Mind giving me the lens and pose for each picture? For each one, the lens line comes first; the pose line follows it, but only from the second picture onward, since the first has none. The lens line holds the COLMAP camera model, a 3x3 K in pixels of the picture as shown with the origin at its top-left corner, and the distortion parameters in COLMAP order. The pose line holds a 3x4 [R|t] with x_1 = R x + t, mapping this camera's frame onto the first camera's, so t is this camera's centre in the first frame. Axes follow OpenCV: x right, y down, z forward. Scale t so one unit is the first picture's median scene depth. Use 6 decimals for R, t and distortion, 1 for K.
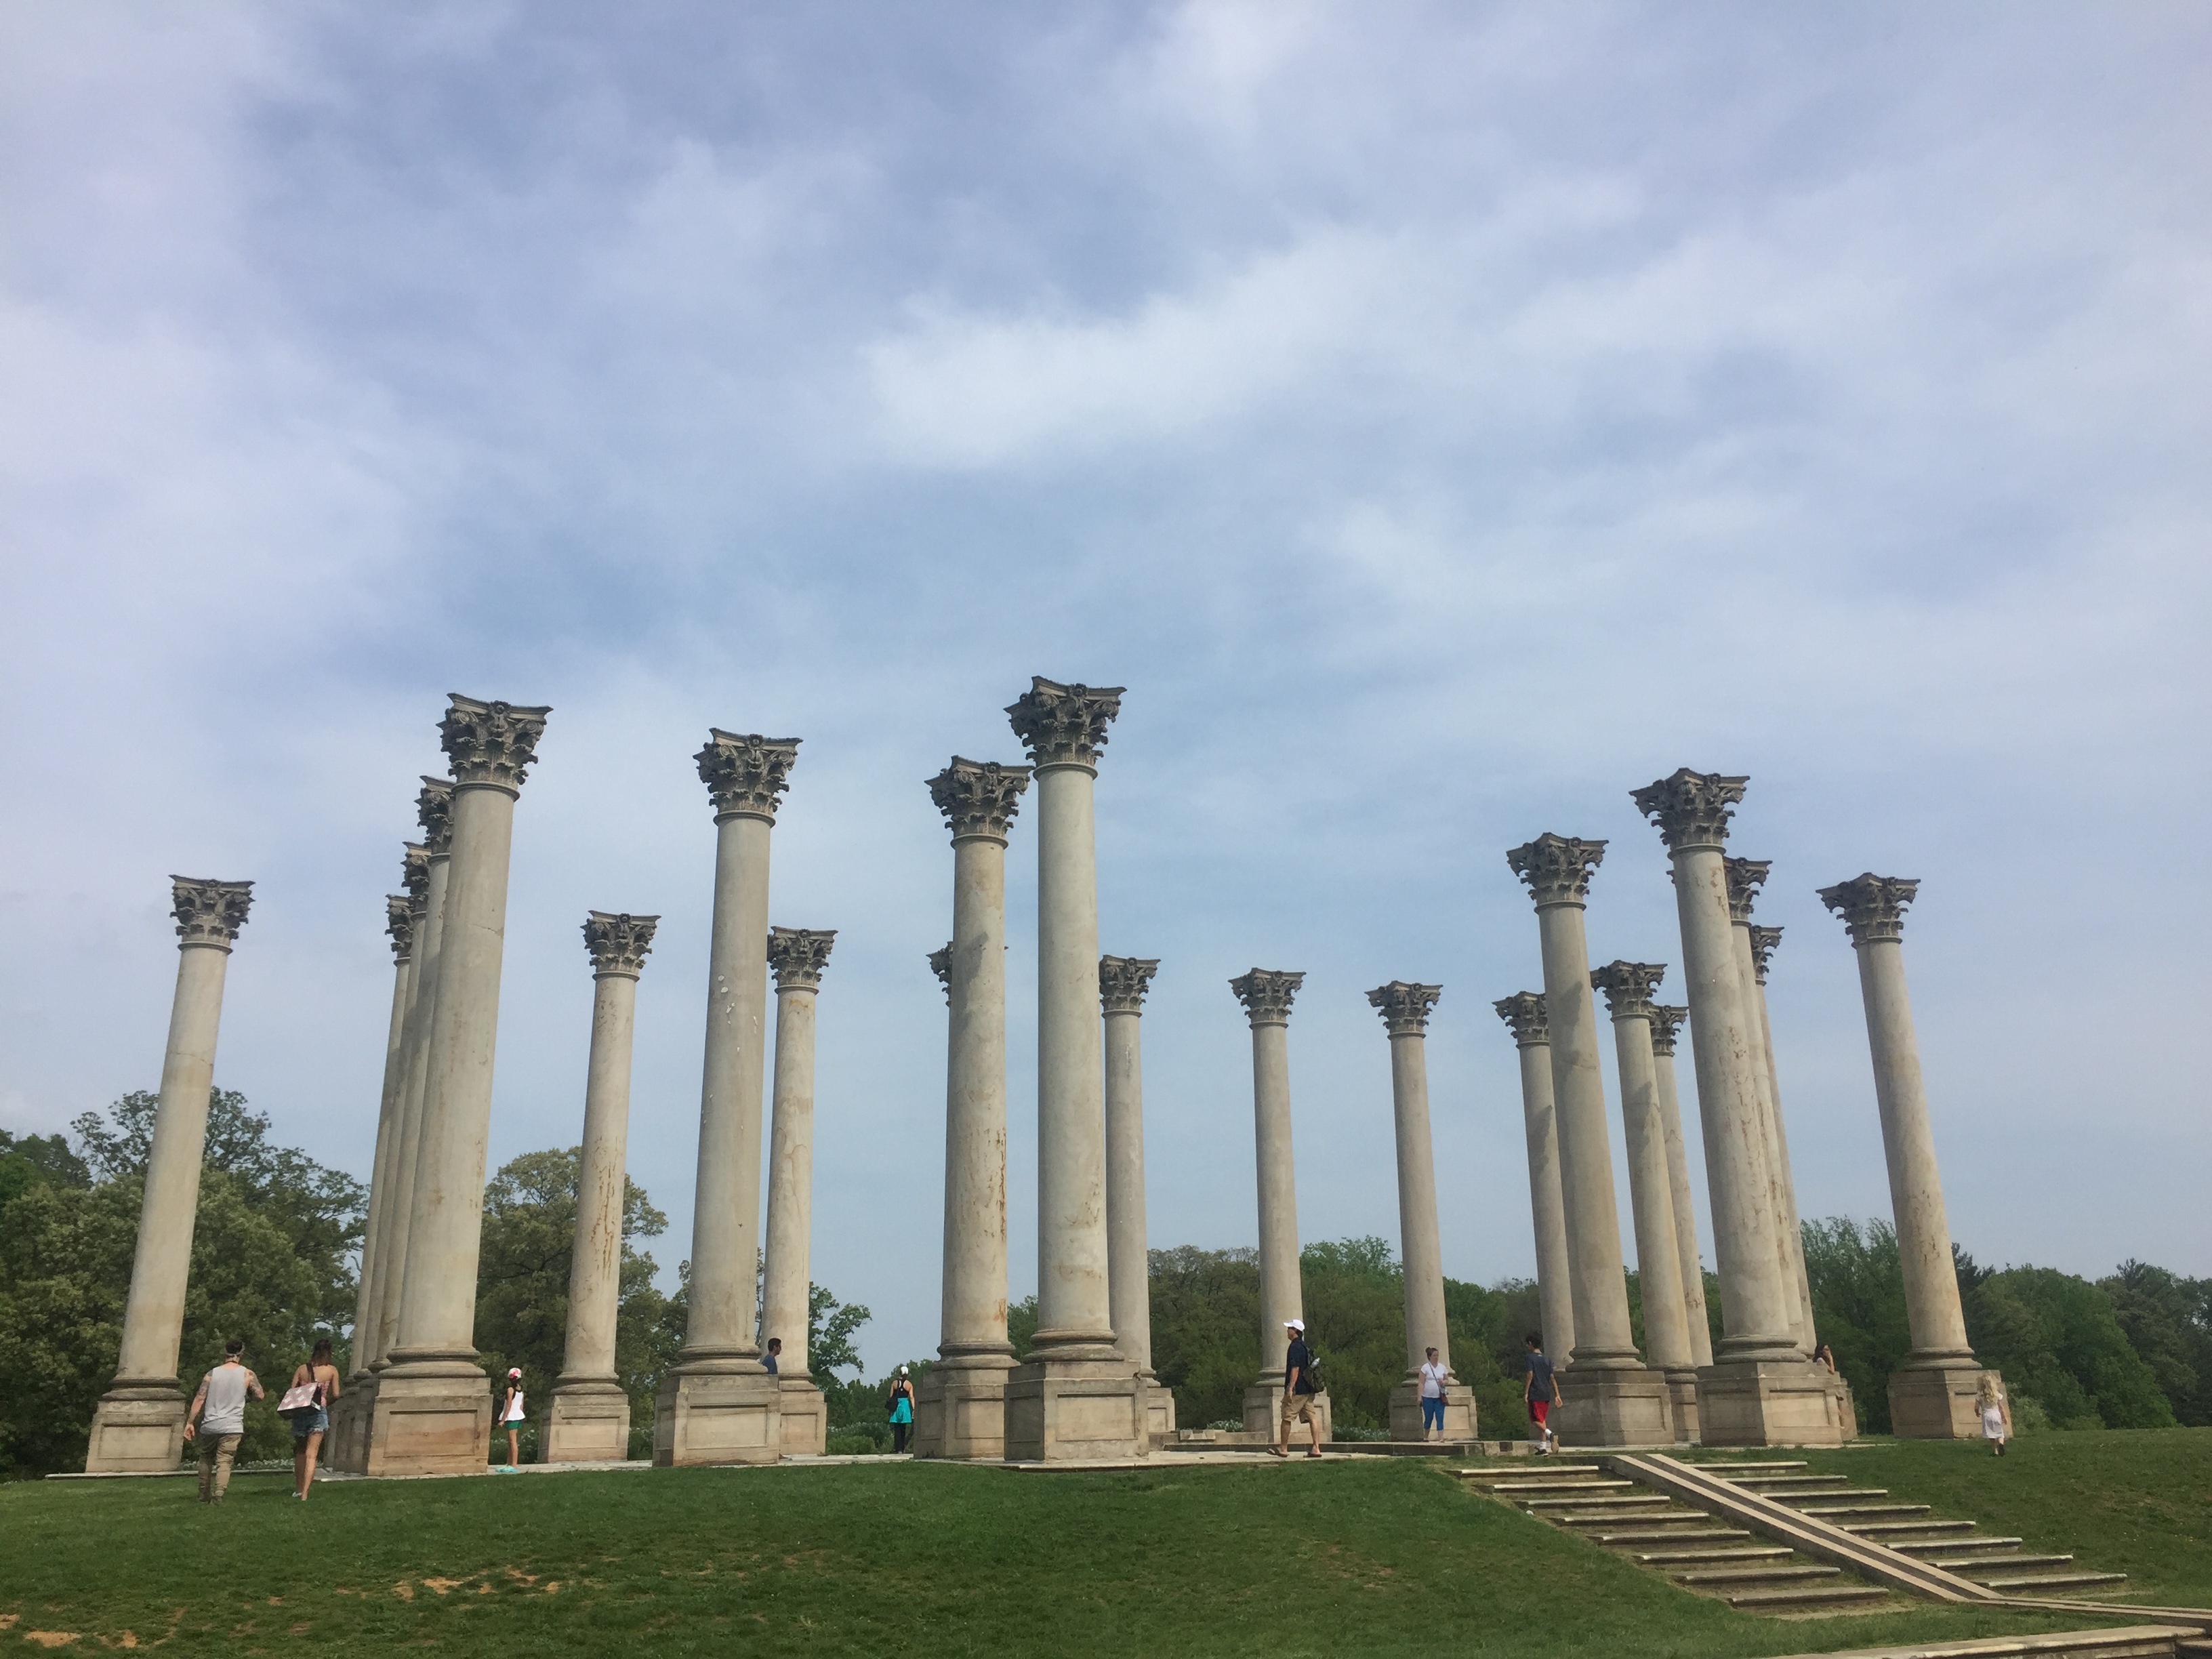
lens RADIAL K [[1865.3, 0, 1106.9], [0, 1865.3, 821.1], [0, 0, 1]] dist [0.045933, -0.054897]
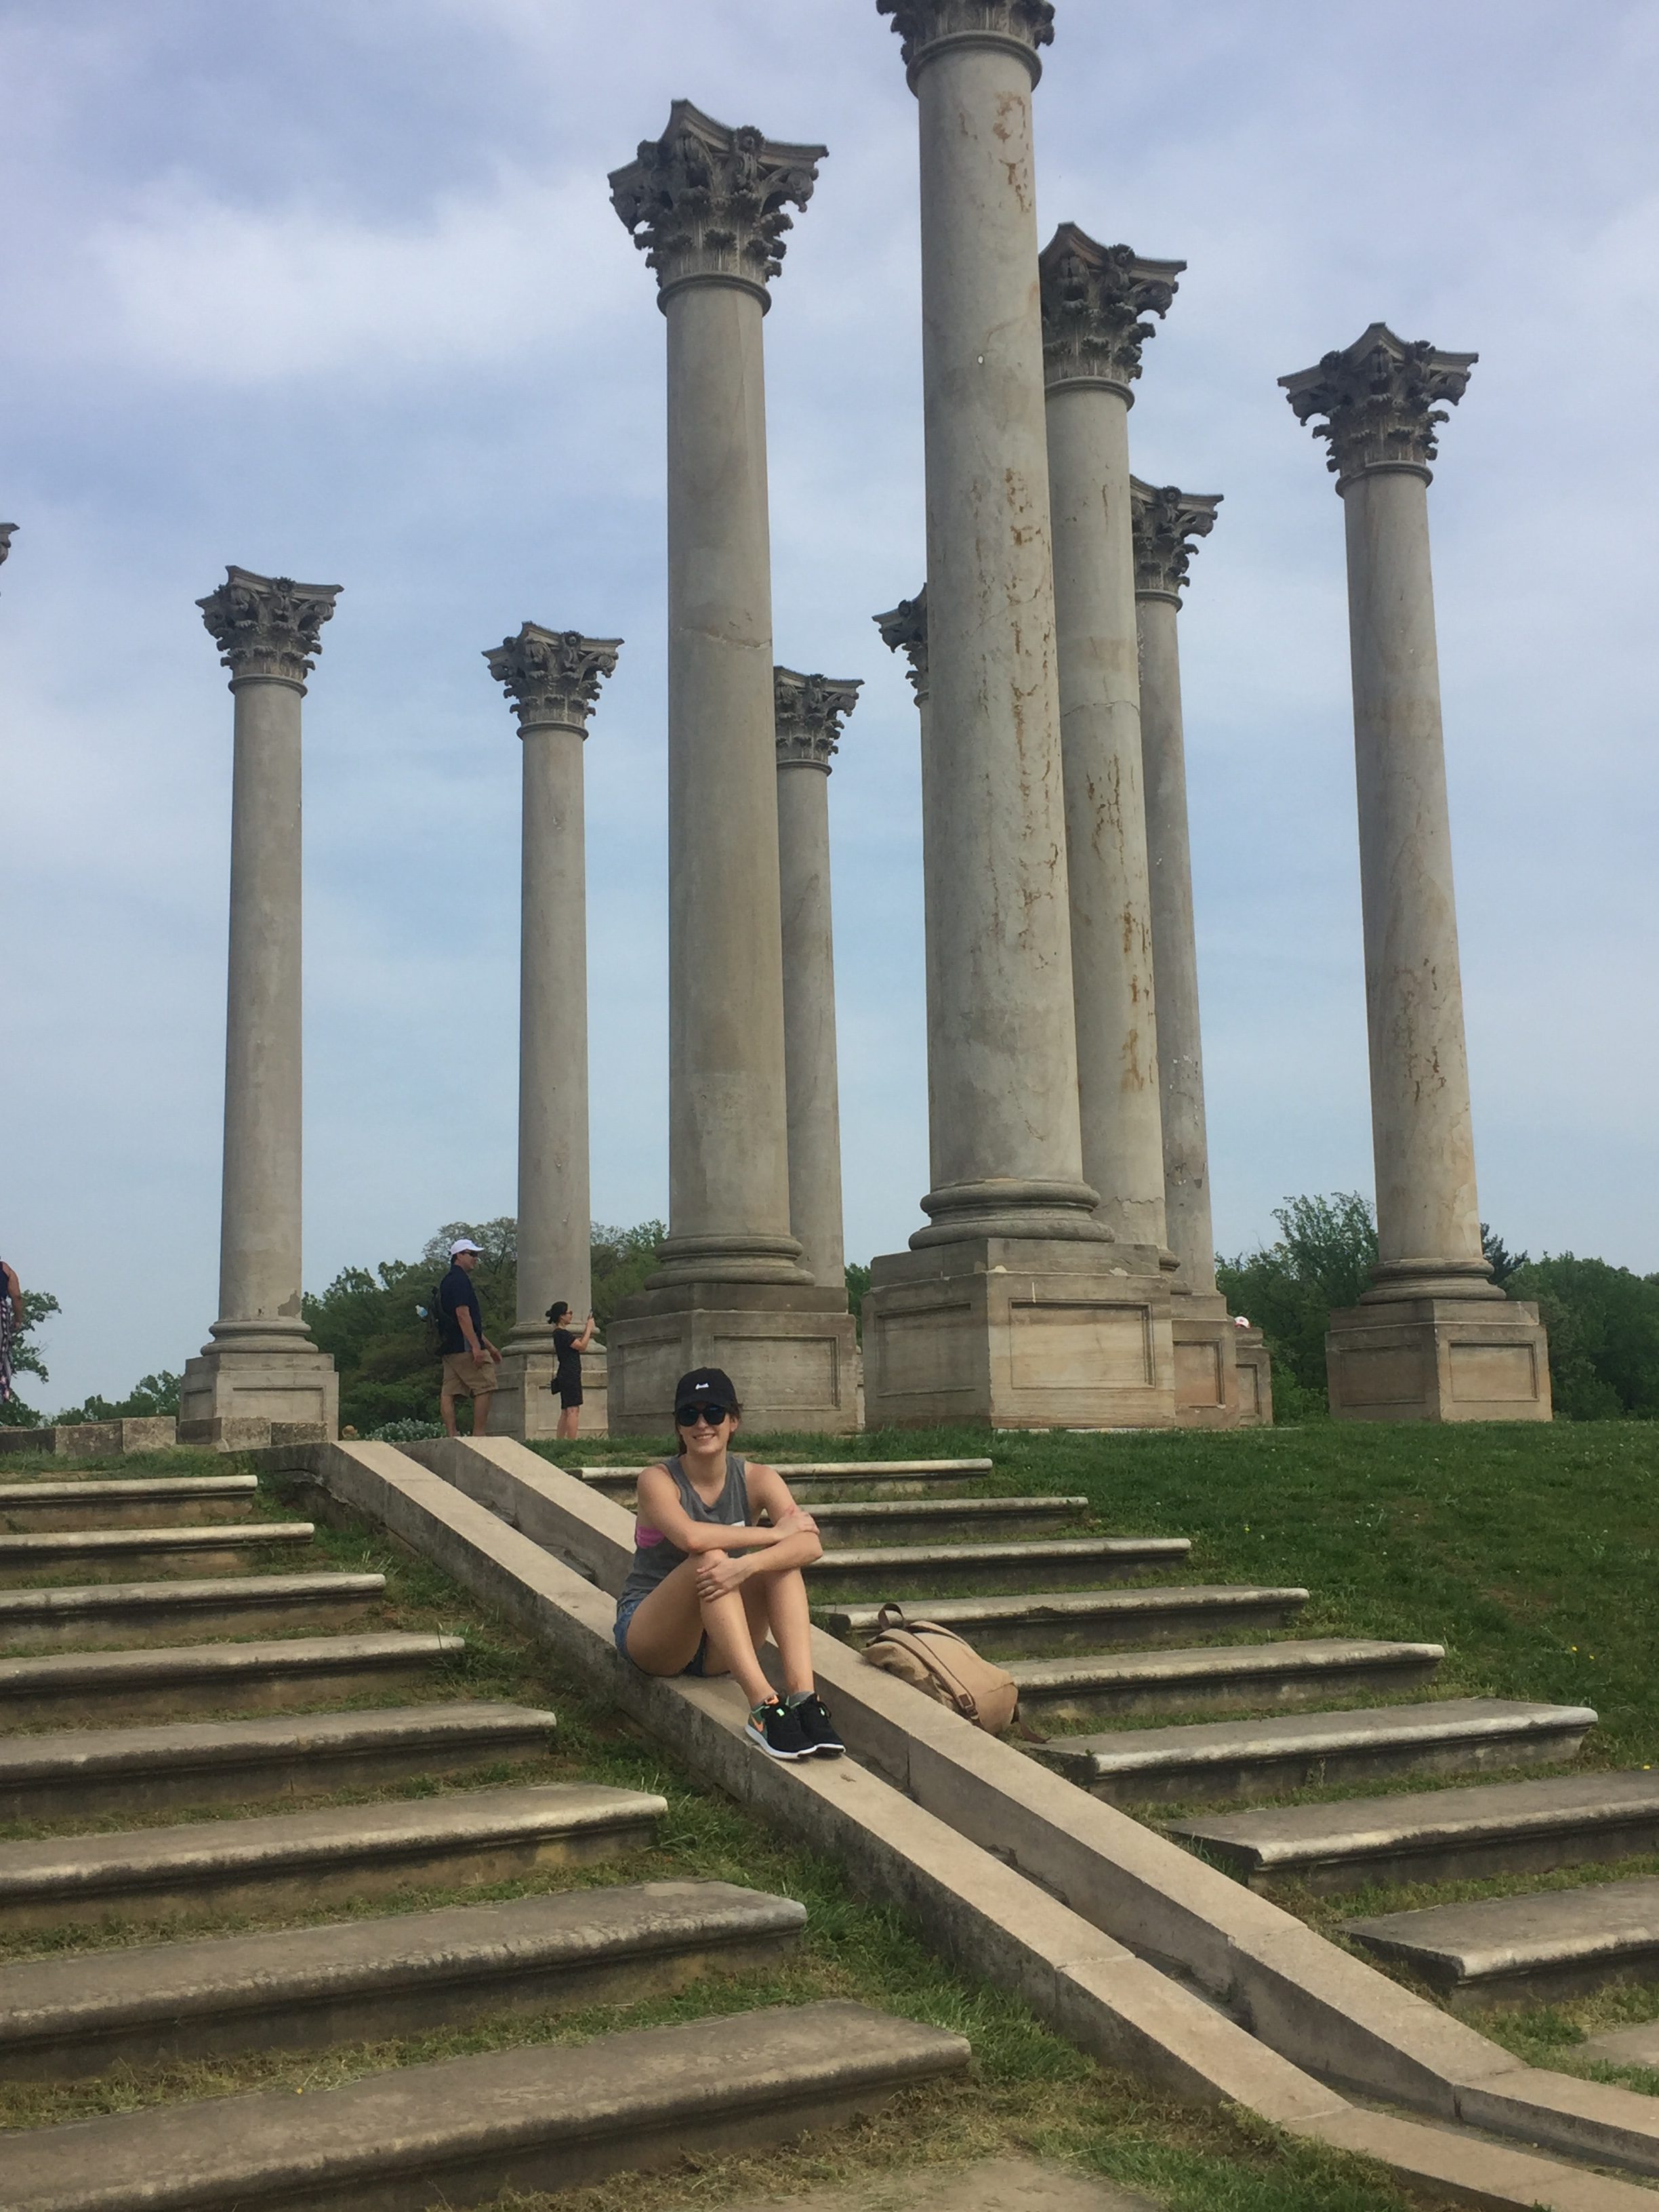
lens RADIAL K [[2329.8, 0, 822.1], [0, 2329.8, 1105.6], [0, 0, 1]] dist [0.053206, 0.000000]
pose [[0.990341, 0.017845, 0.137498, 0.195833], [-0.039991, 0.986301, 0.160035, 0.146720], [-0.132759, -0.163988, 0.977488, 0.418321]]
